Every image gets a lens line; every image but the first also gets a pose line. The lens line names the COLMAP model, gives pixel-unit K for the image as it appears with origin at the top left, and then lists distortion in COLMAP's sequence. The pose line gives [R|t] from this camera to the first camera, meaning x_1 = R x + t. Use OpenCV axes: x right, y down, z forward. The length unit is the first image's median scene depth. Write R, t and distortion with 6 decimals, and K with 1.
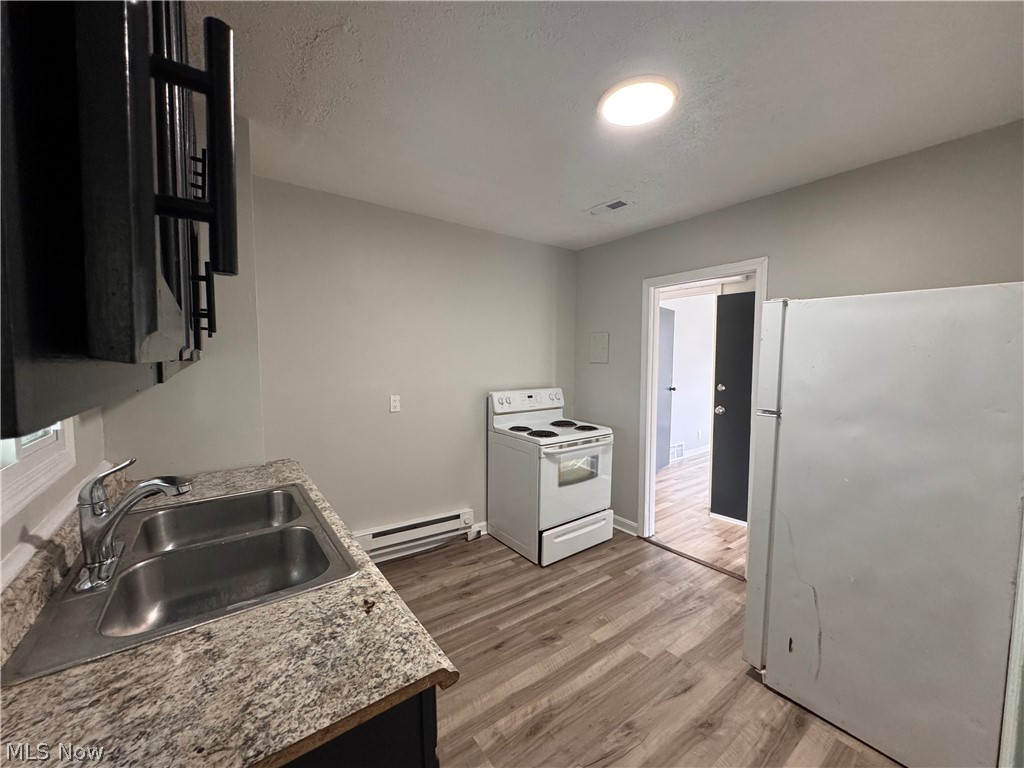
lens RADIAL K [[408.4, 0, 509.5], [0, 408.4, 383.8], [0, 0, 1]] dist [0.000413, 0.000010]
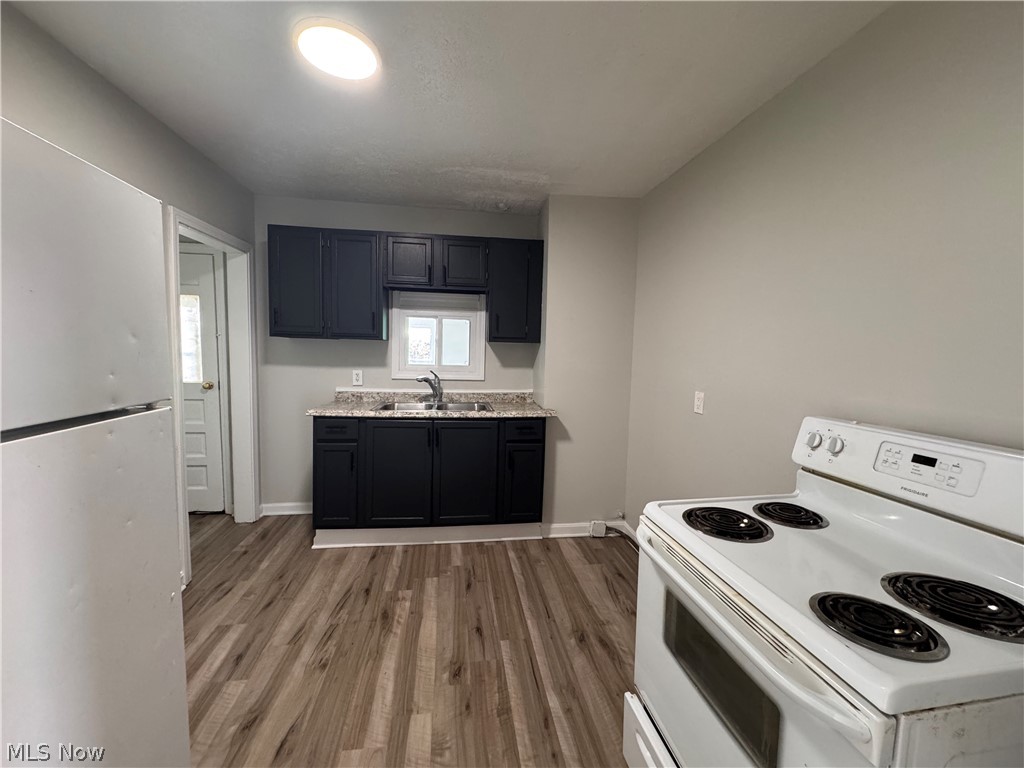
lens RADIAL K [[408.4, 0, 513.2], [0, 408.4, 383.0], [0, 0, 1]] dist [0.000413, 0.000010]
pose [[-0.465847, 0.052297, -0.883319, 0.777382], [-0.086625, 0.990762, 0.104343, -0.051323], [0.880615, 0.125126, -0.457013, 1.467225]]
